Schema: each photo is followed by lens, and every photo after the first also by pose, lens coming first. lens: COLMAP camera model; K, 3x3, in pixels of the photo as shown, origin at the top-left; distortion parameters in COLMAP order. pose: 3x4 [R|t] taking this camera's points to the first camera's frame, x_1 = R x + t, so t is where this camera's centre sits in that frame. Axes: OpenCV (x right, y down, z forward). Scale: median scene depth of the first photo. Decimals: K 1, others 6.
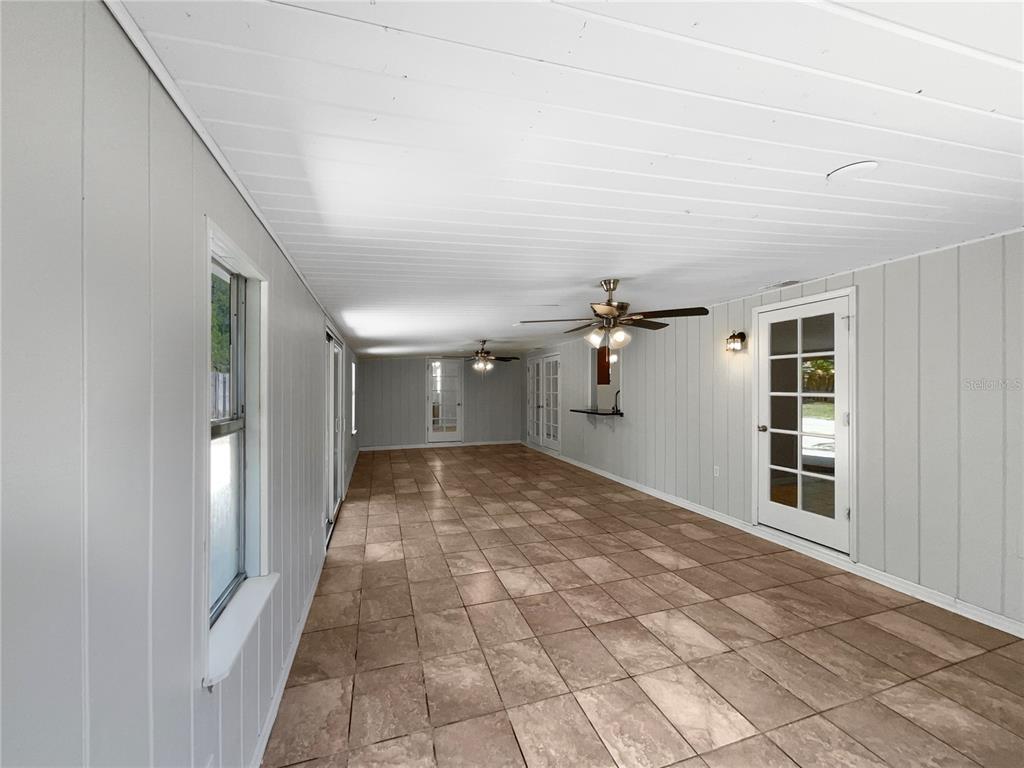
lens RADIAL K [[419.6, 0, 505.3], [0, 419.6, 398.7], [0, 0, 1]] dist [-0.007176, -0.000109]
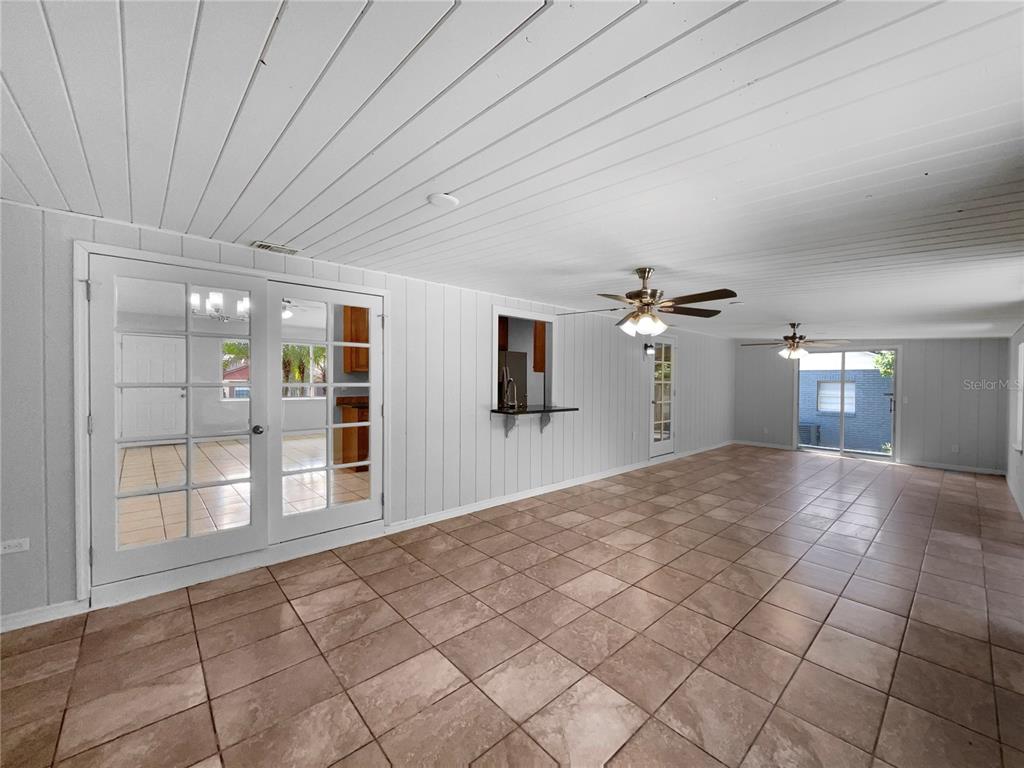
lens RADIAL K [[419.6, 0, 505.3], [0, 419.6, 398.7], [0, 0, 1]] dist [-0.007176, -0.000109]
pose [[-0.425091, -0.039613, 0.904283, -0.532198], [0.017188, 0.998509, 0.051820, -0.033737], [-0.904987, 0.037571, -0.423776, 1.766271]]
